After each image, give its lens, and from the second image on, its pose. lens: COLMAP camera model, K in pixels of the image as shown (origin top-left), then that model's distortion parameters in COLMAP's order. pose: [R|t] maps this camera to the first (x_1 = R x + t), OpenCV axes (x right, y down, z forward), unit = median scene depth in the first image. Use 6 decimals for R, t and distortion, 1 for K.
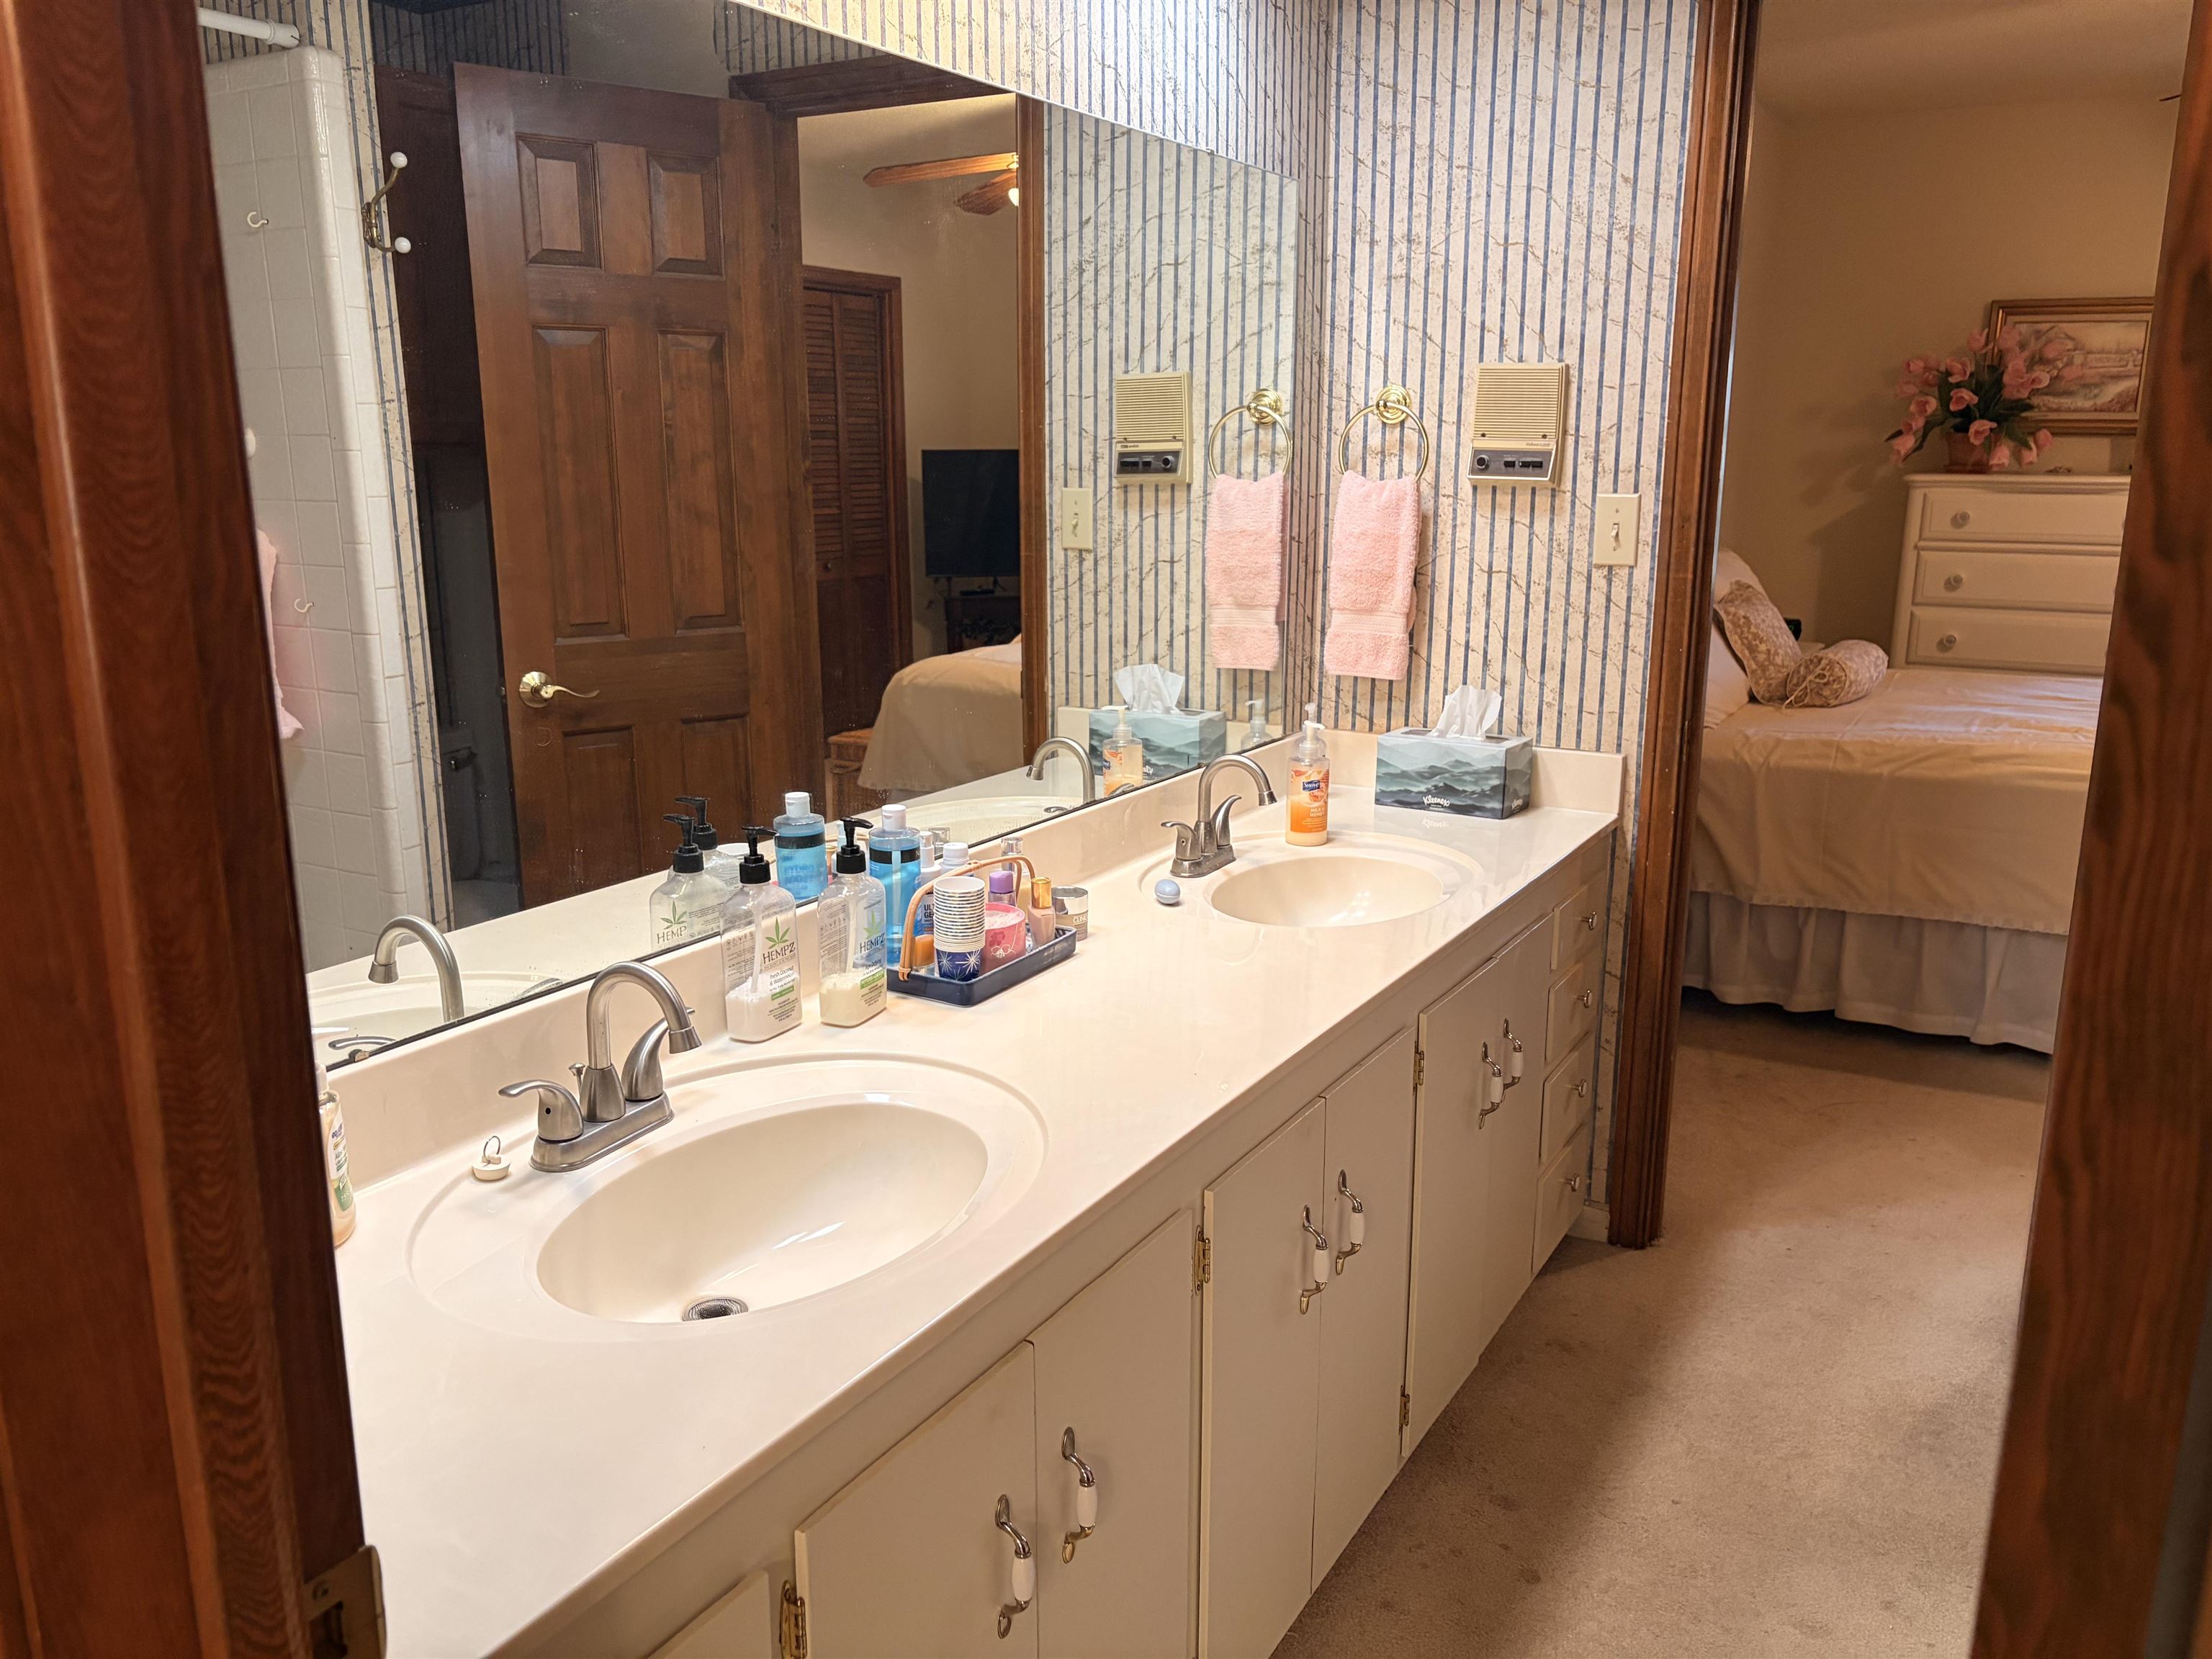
lens RADIAL K [[1683.1, 0, 1105.9], [0, 1683.1, 840.8], [0, 0, 1]] dist [0.050441, -0.047768]
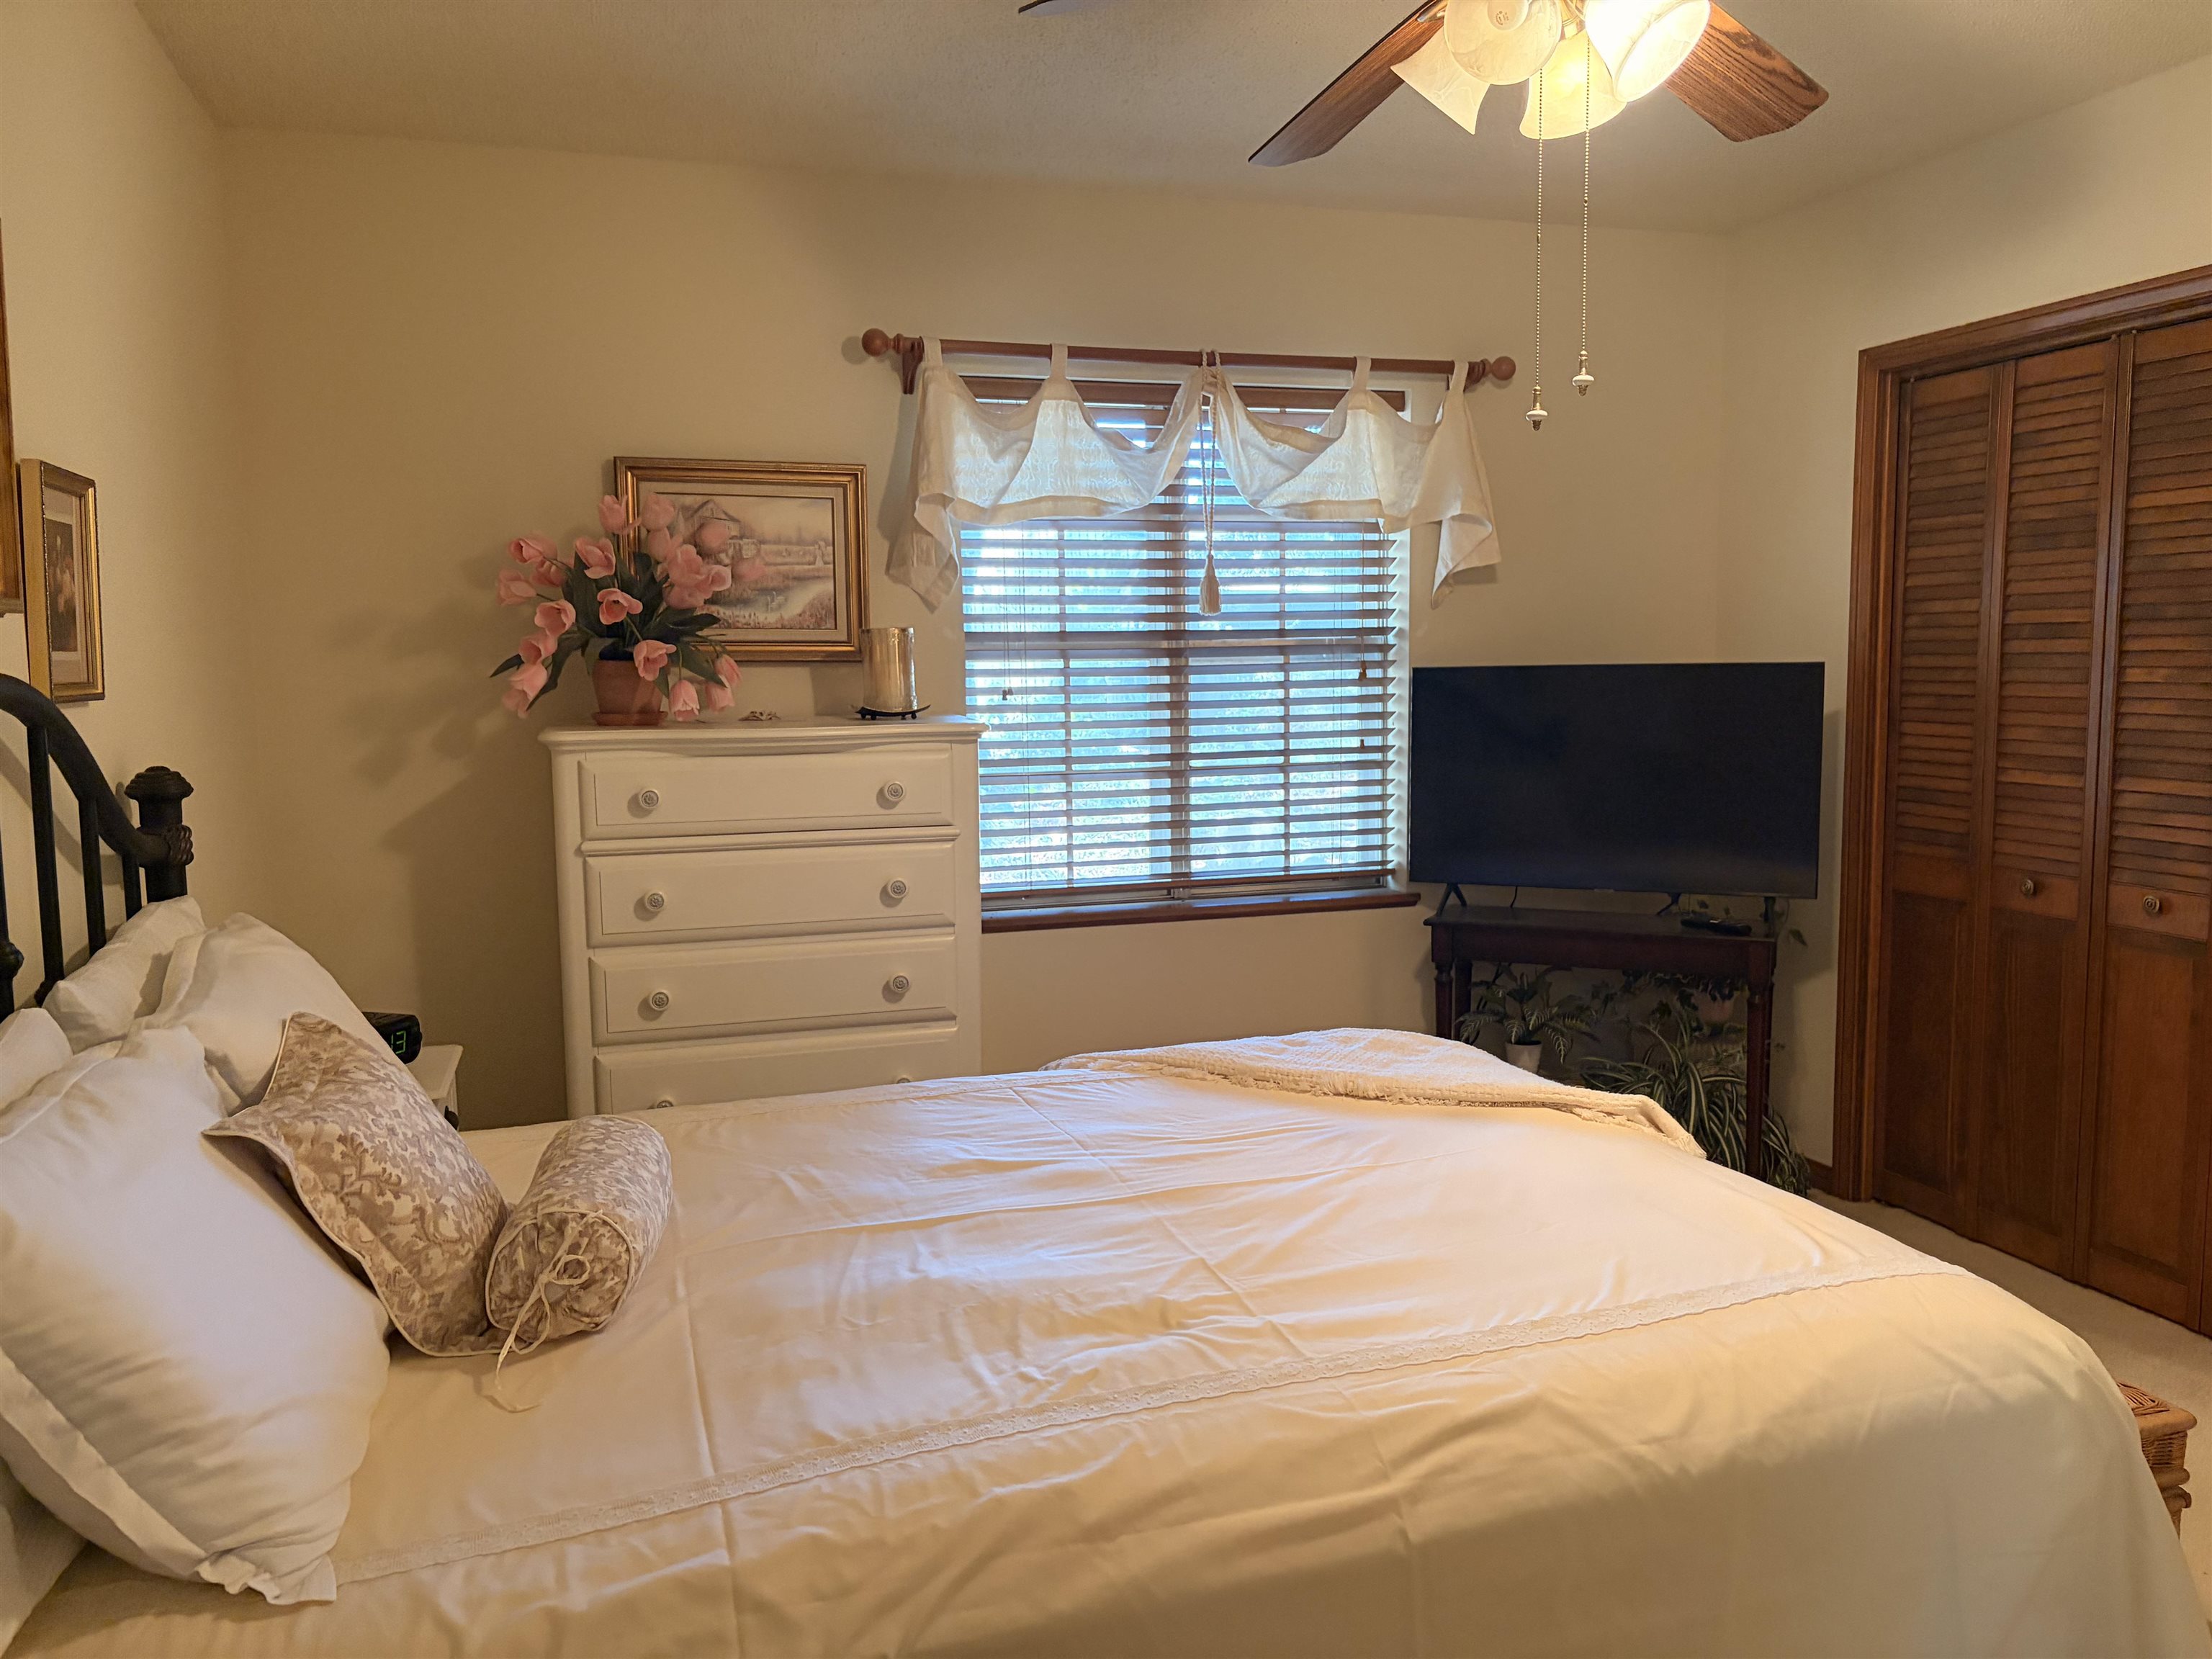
lens RADIAL K [[1683.1, 0, 1112.0], [0, 1683.1, 837.2], [0, 0, 1]] dist [0.050441, -0.047768]
pose [[0.667928, -0.089874, 0.738779, 0.171623], [0.186923, 0.981120, -0.049641, -0.115961], [-0.720369, 0.171251, 0.672117, 0.481337]]
